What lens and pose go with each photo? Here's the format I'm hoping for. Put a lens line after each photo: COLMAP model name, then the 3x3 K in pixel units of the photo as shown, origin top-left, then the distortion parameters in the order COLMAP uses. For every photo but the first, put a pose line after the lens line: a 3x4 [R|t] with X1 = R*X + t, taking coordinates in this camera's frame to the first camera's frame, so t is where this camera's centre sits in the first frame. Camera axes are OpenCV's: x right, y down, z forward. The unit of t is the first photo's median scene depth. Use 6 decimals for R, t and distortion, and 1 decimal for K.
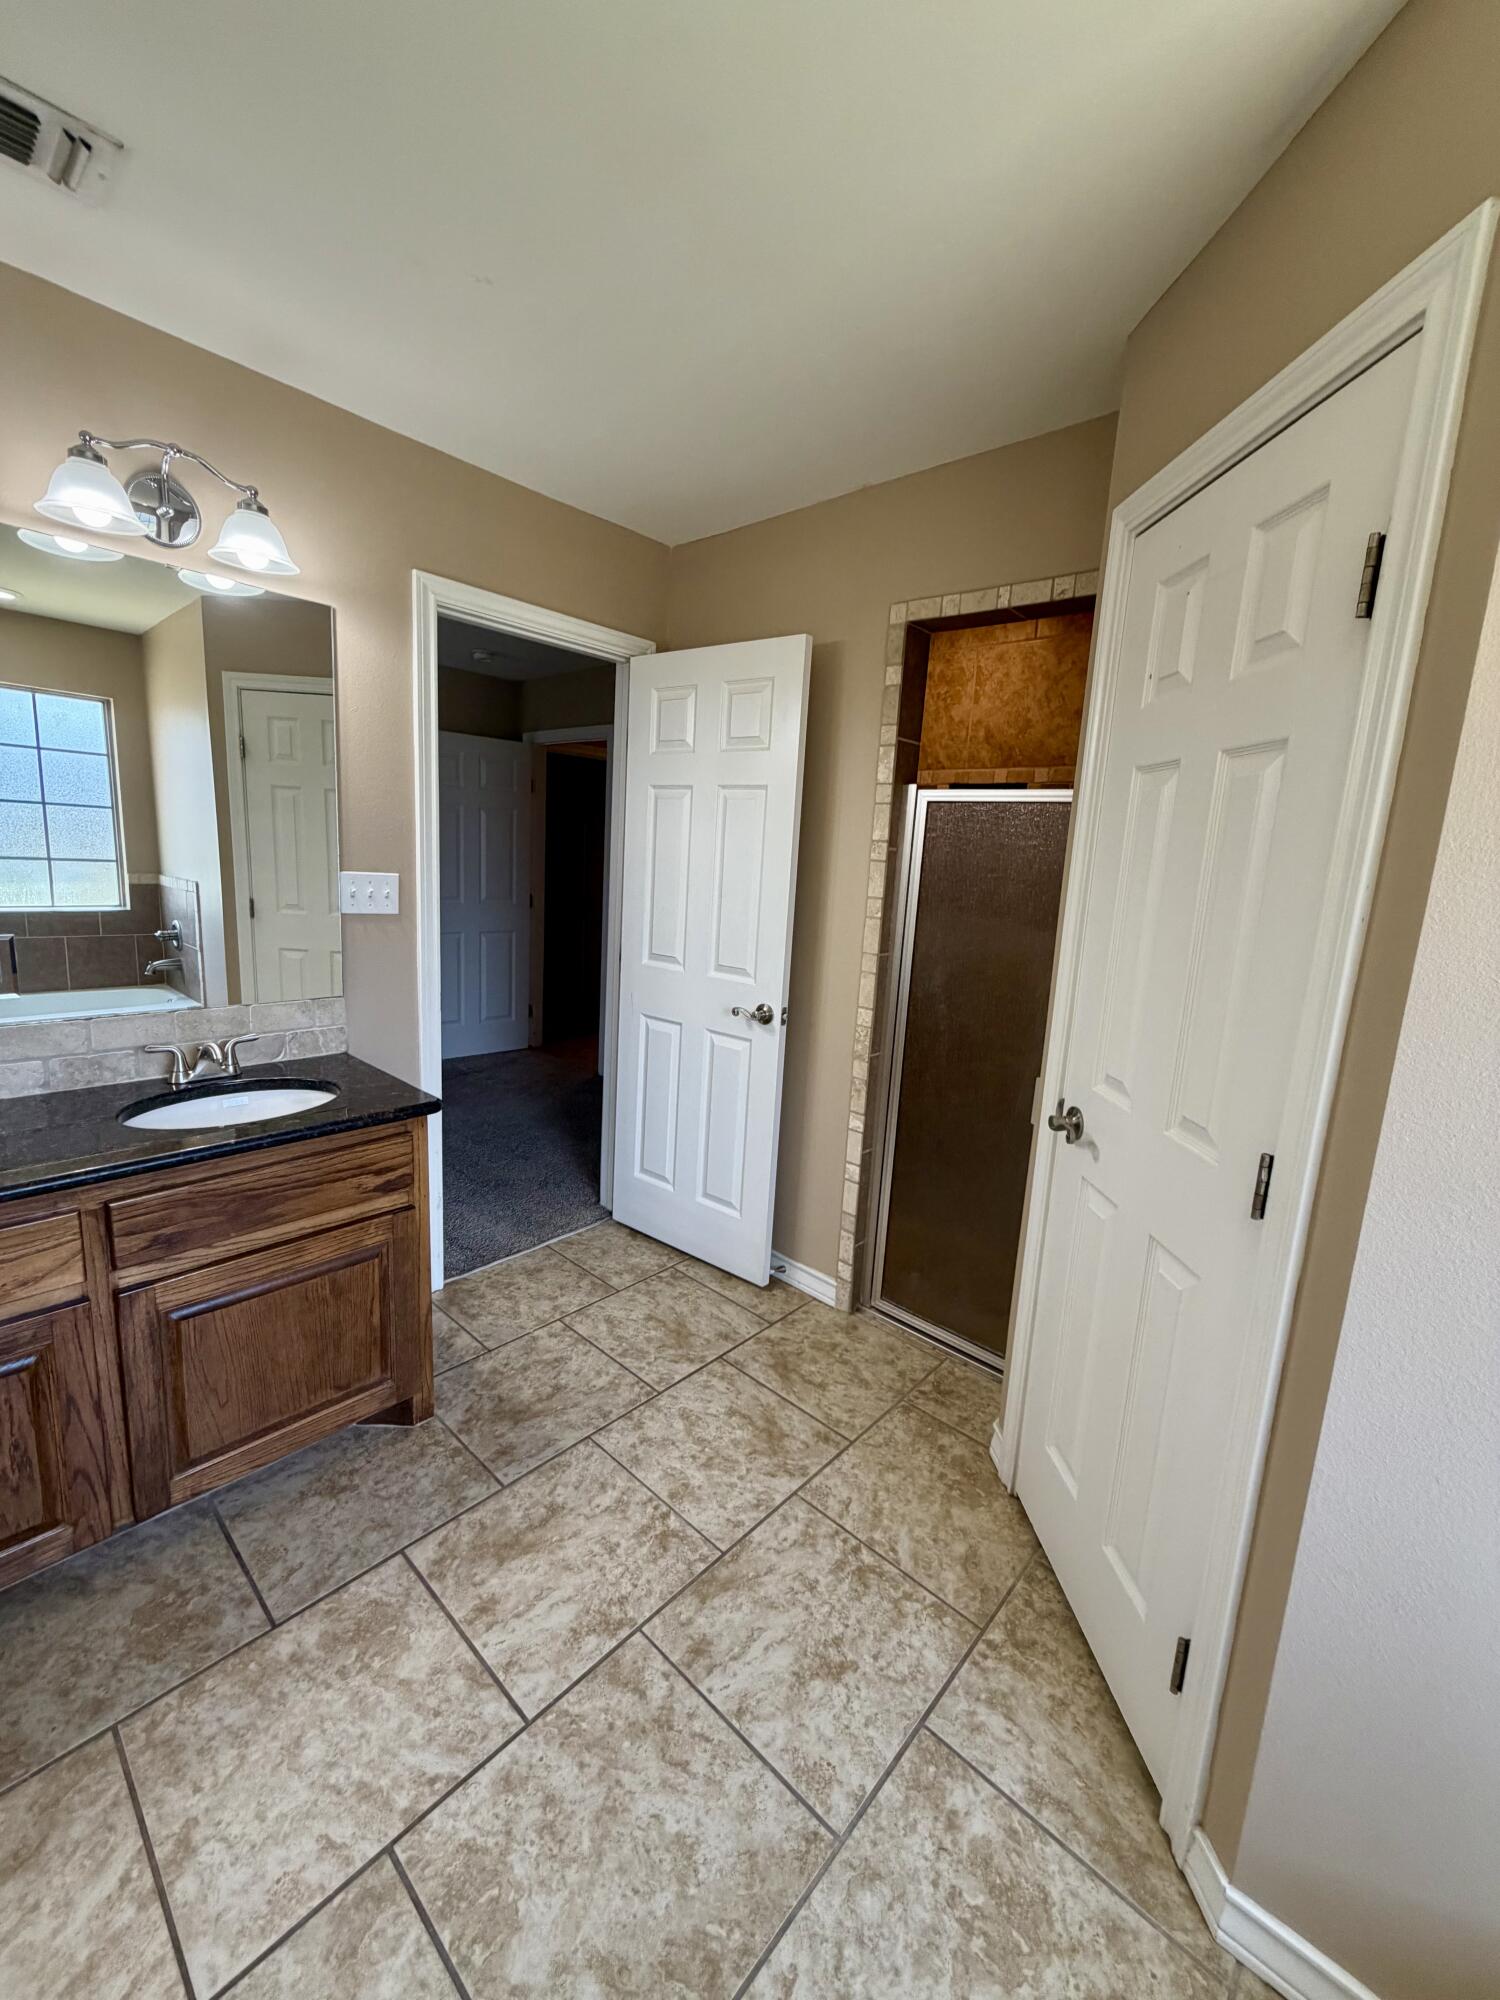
lens RADIAL K [[799.2, 0, 748.9], [0, 799.2, 991.4], [0, 0, 1]] dist [-0.000052, 0.000138]
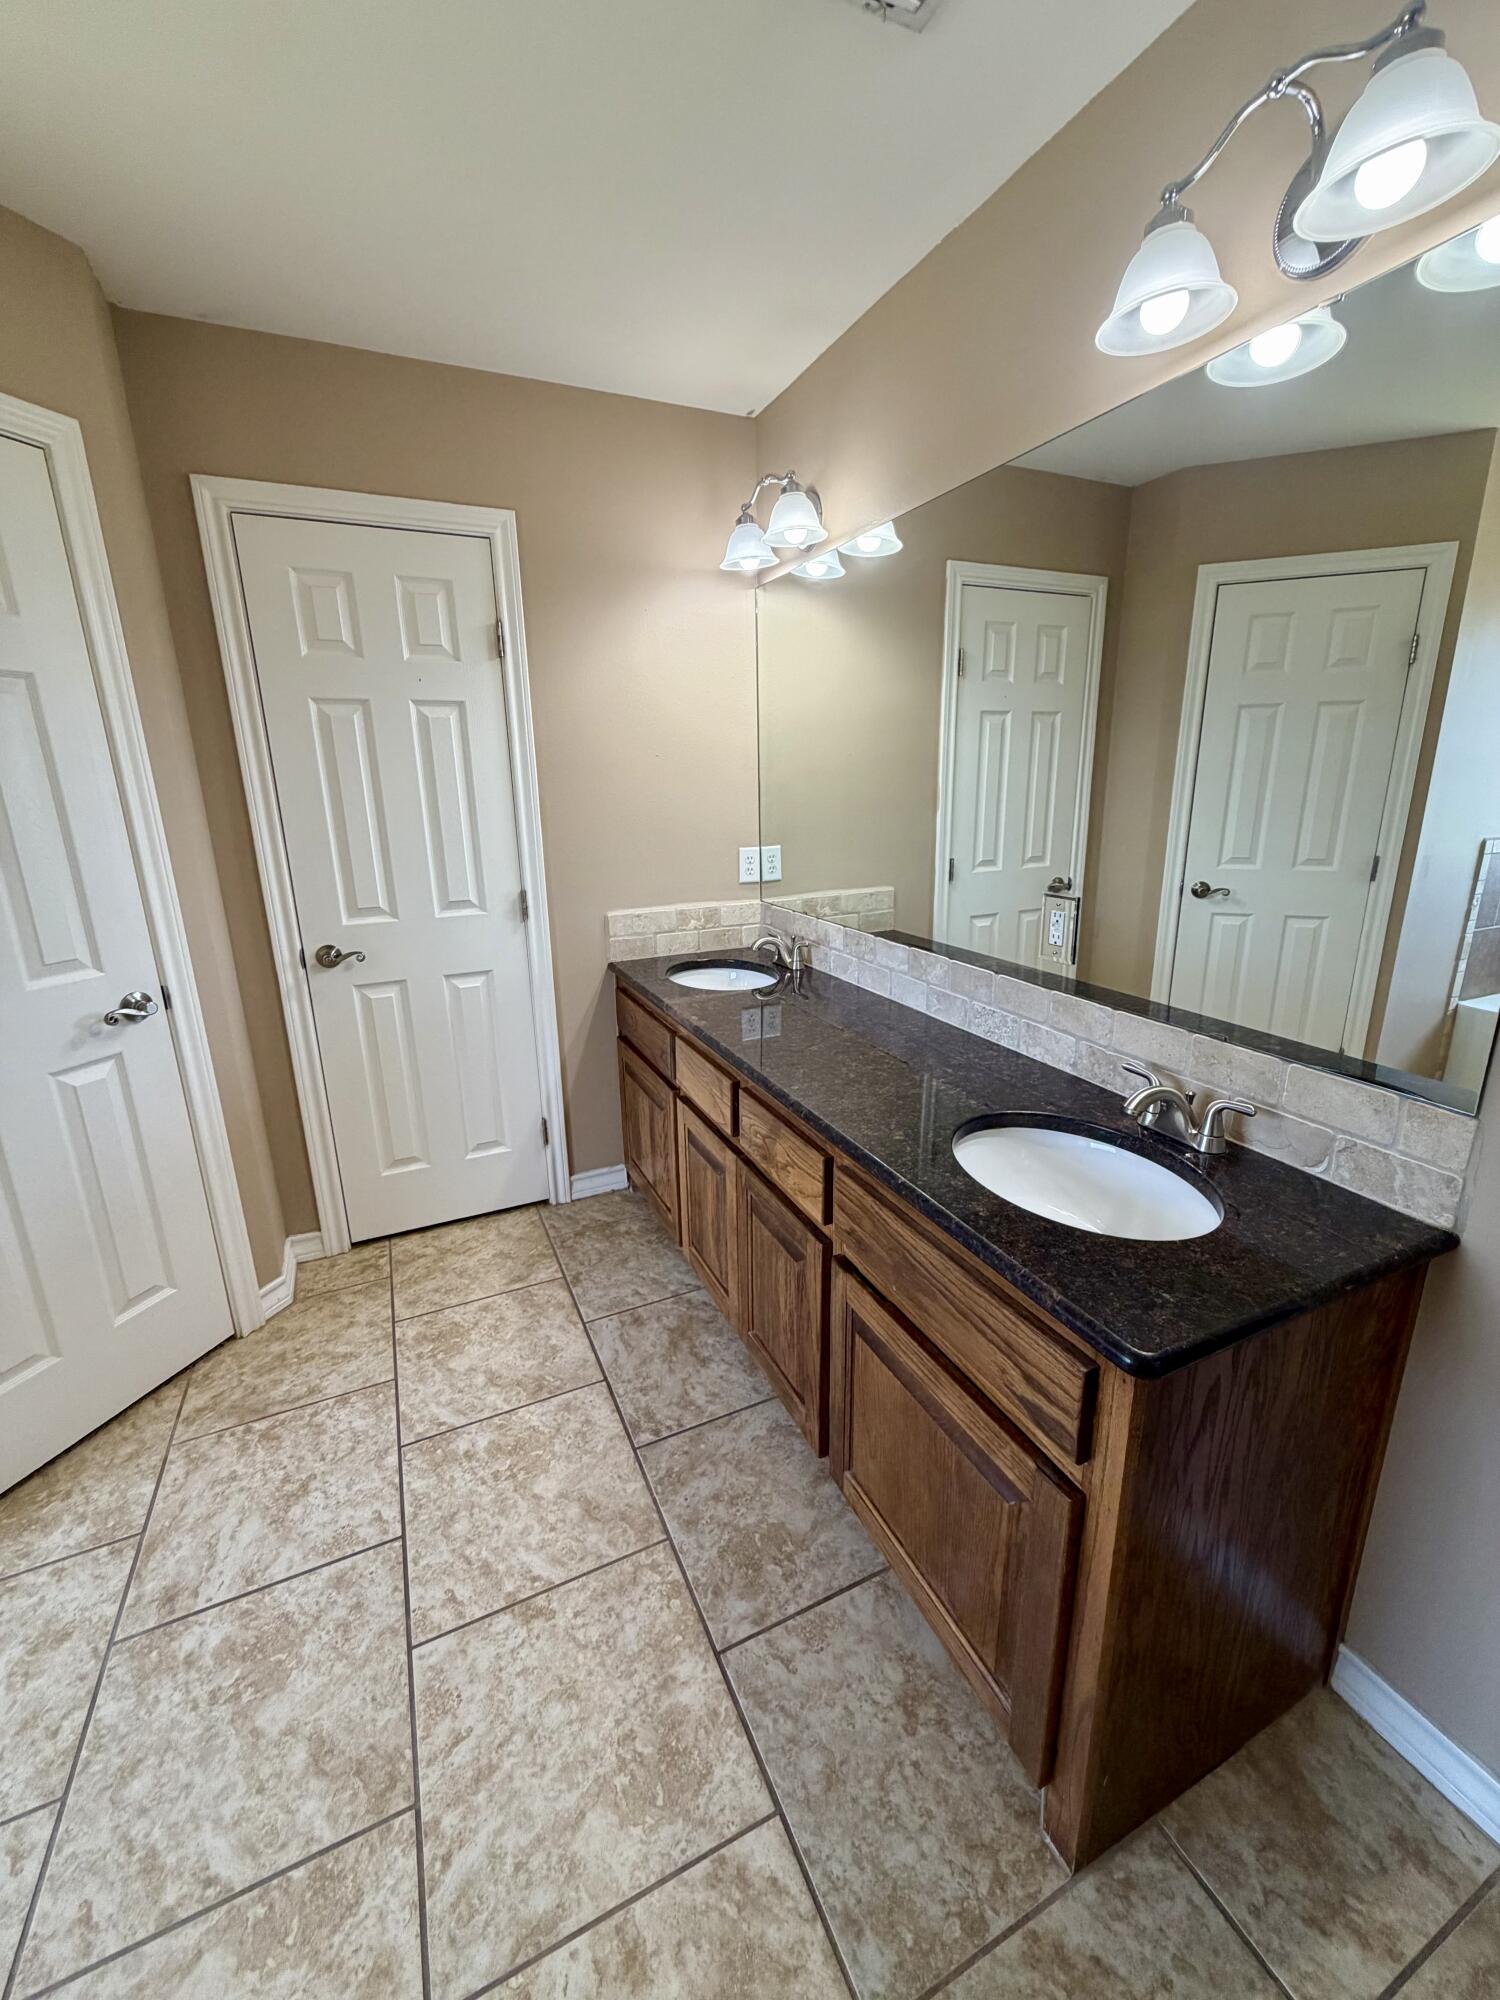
lens RADIAL K [[799.2, 0, 748.9], [0, 799.2, 991.4], [0, 0, 1]] dist [-0.000052, 0.000138]
pose [[-0.387105, 0.192392, -0.901740, 0.063839], [-0.162166, 0.948537, 0.271992, -0.158692], [0.907663, 0.251521, -0.335984, 1.014400]]
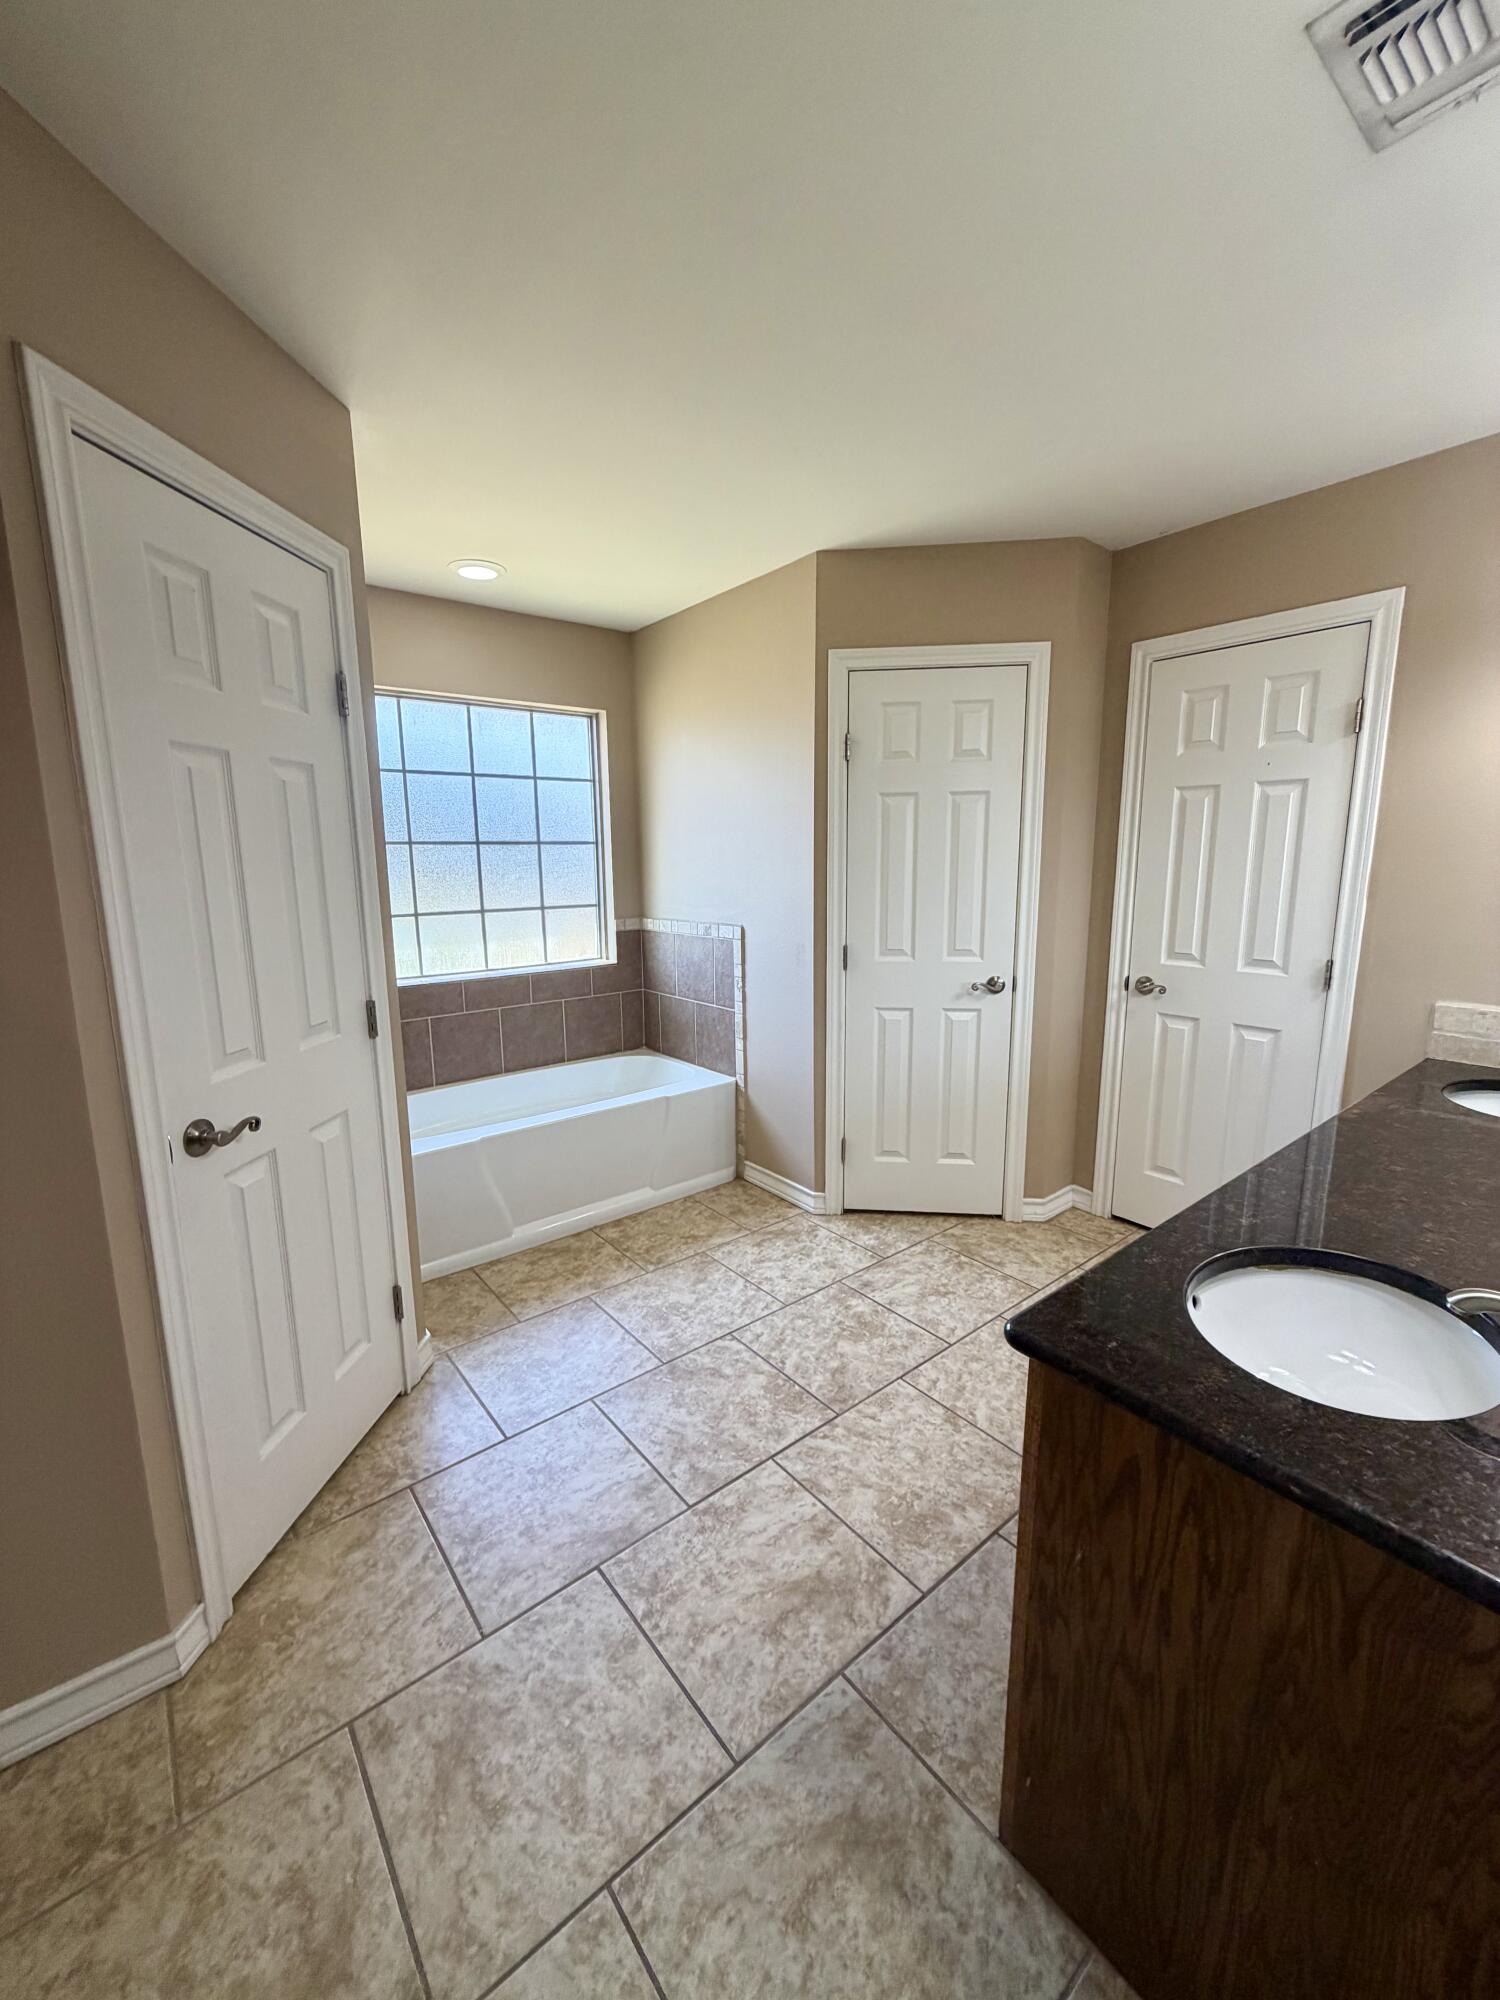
lens RADIAL K [[799.2, 0, 748.9], [0, 799.2, 991.4], [0, 0, 1]] dist [-0.000052, 0.000138]
pose [[-0.986768, -0.071925, 0.145310, -0.308719], [-0.017718, 0.938689, 0.344310, -0.300716], [-0.161165, 0.337180, -0.927543, 1.652804]]
